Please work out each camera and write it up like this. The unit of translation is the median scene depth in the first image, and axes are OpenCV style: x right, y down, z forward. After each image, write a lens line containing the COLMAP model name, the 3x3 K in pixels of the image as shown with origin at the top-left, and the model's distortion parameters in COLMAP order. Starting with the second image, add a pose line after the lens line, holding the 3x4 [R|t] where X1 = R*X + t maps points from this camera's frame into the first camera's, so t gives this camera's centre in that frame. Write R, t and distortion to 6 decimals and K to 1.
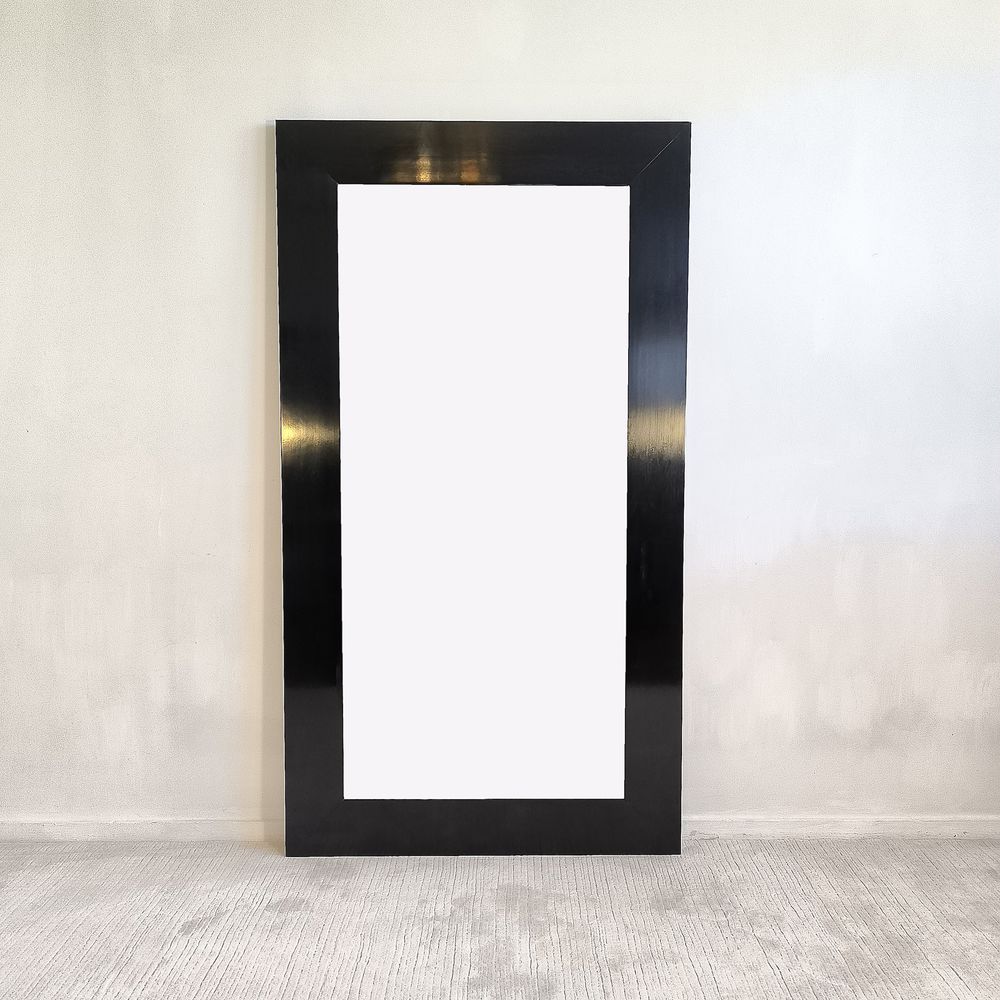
lens RADIAL K [[905.7, 0, 501.7], [0, 905.7, 509.0], [0, 0, 1]] dist [0.008008, 0.000000]
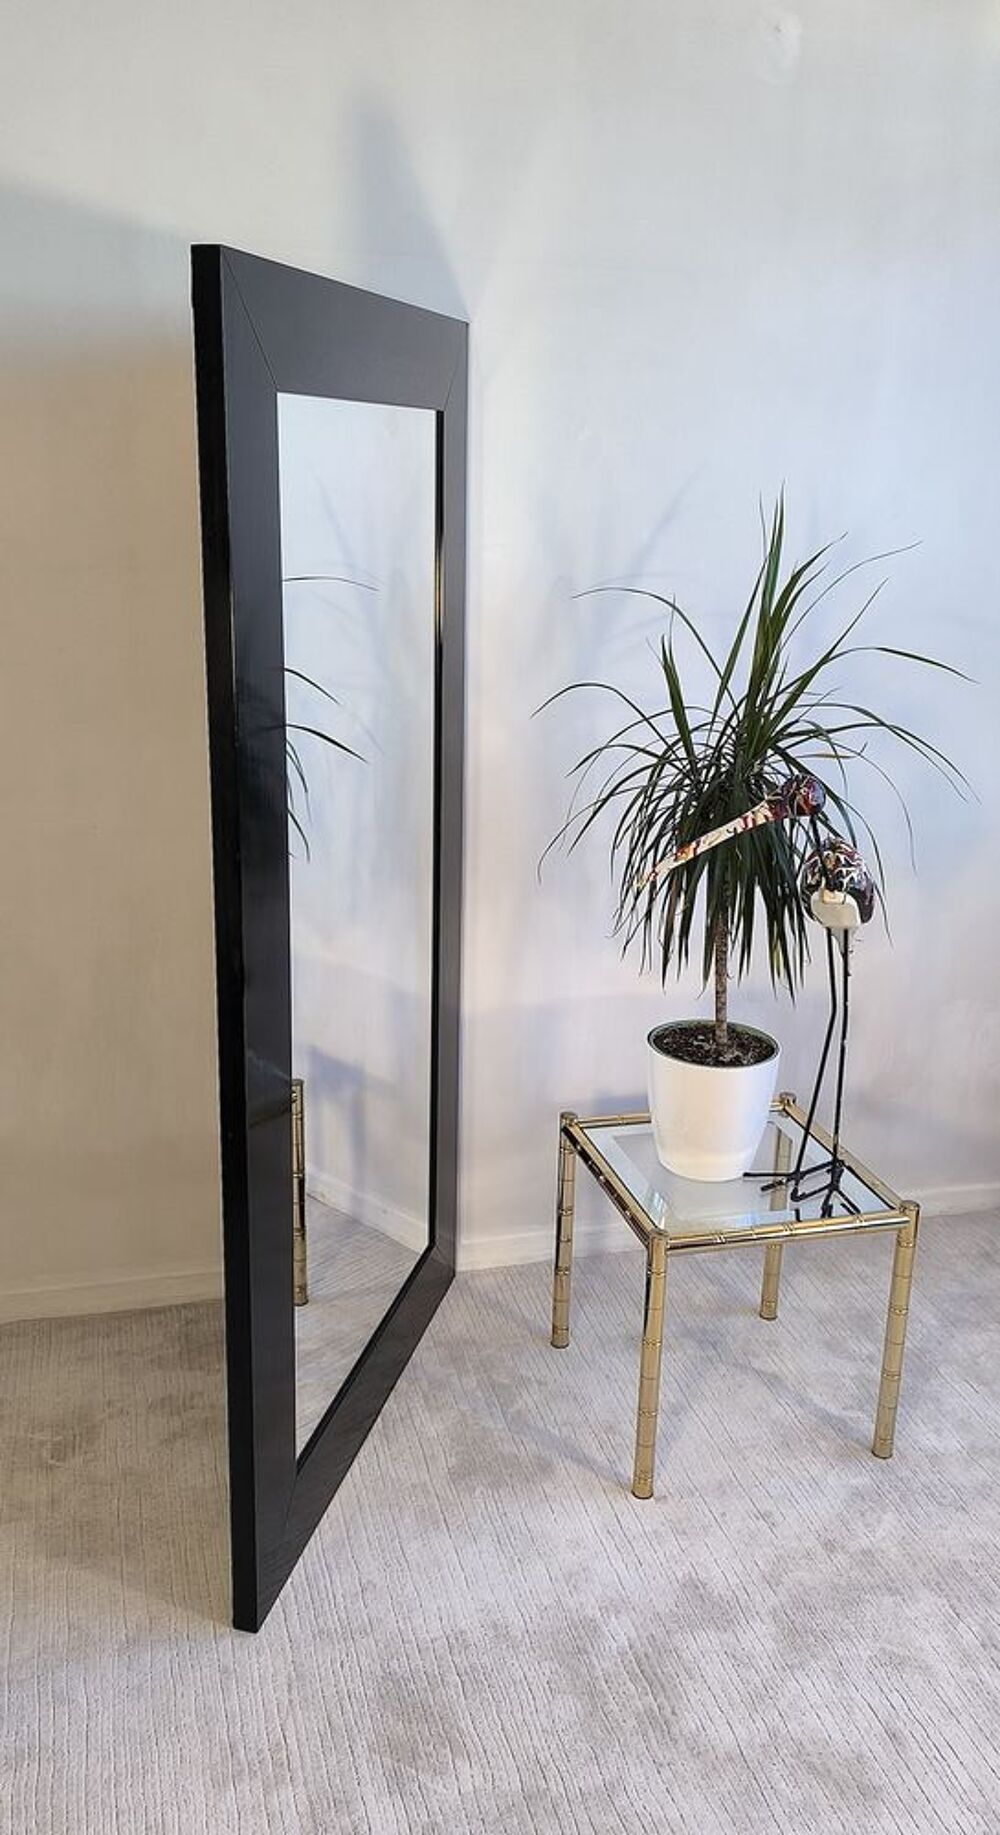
lens RADIAL K [[1440.7, 0, 496.3], [0, 1440.7, 906.1], [0, 0, 1]] dist [0.011123, -0.009431]
pose [[0.969690, -0.045675, 0.240033, -0.244153], [0.001443, 0.983426, 0.181303, -0.190605], [-0.244335, -0.175461, 0.953684, -0.147653]]
